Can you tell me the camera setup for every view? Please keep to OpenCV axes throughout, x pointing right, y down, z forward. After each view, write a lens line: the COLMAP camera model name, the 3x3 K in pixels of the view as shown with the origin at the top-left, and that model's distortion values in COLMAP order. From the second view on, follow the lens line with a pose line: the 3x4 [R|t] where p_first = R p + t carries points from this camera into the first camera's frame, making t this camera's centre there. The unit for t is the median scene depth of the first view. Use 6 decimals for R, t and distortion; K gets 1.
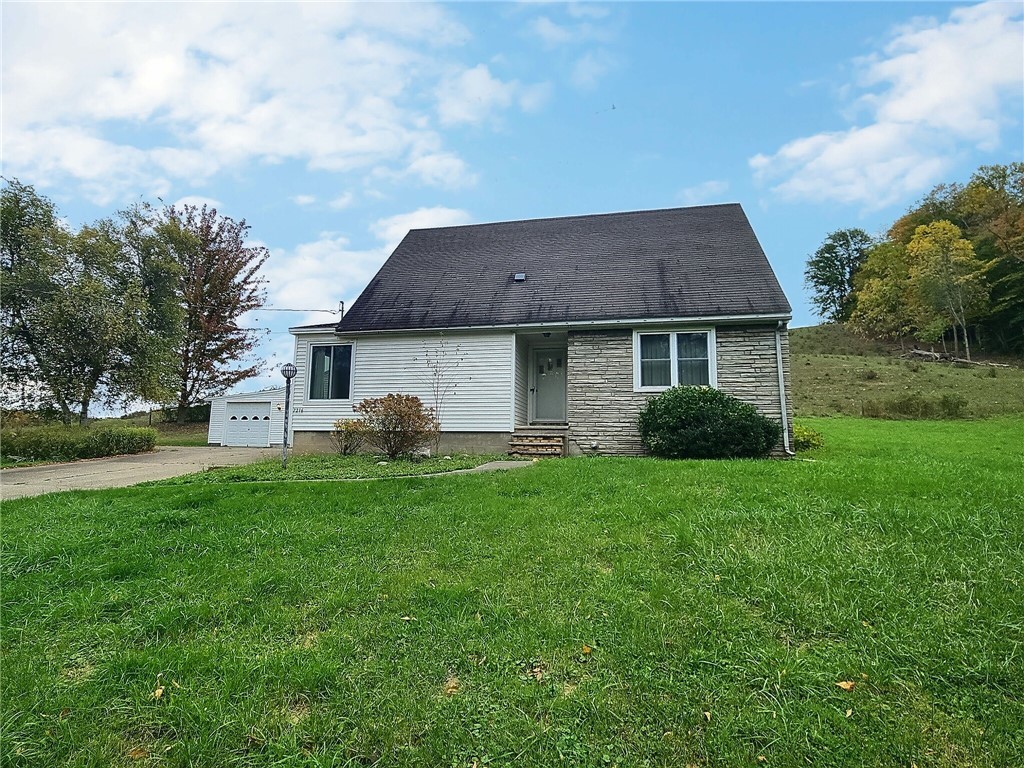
lens RADIAL K [[550.9, 0, 512.2], [0, 550.9, 383.0], [0, 0, 1]] dist [-0.003858, 0.000043]
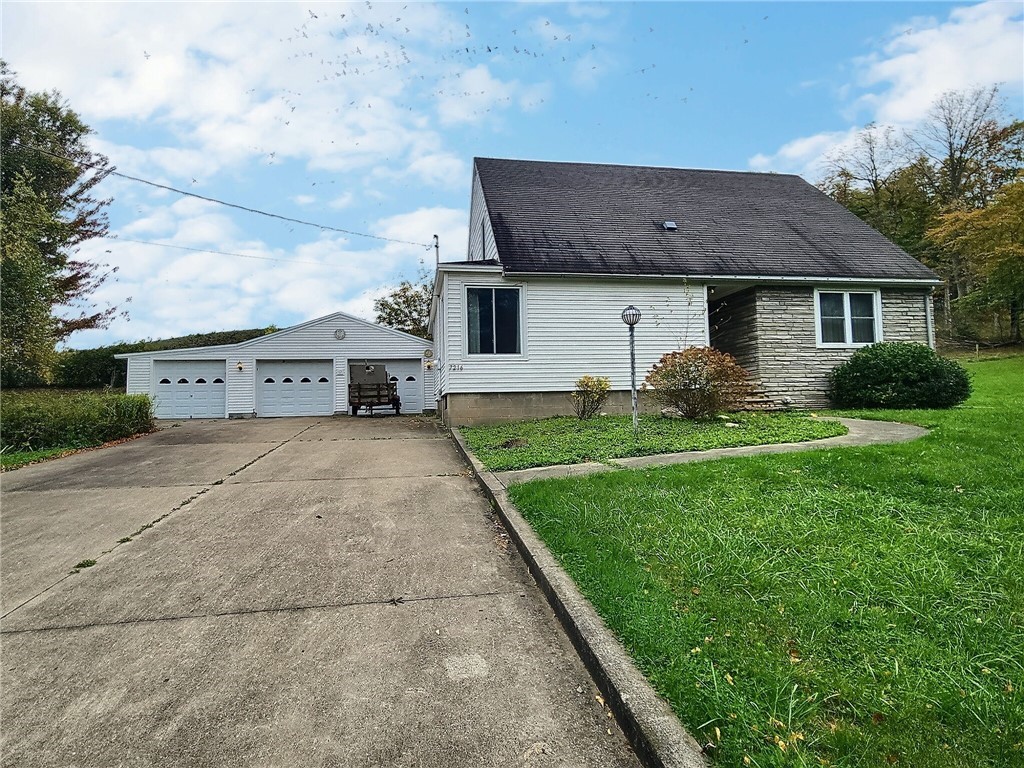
lens RADIAL K [[550.9, 0, 512.1], [0, 550.9, 383.3], [0, 0, 1]] dist [-0.003858, 0.000043]
pose [[0.925801, -0.014169, 0.377747, -0.693954], [-0.012385, 0.997624, 0.067772, 0.018941], [-0.377809, -0.067422, 0.923425, 0.254117]]
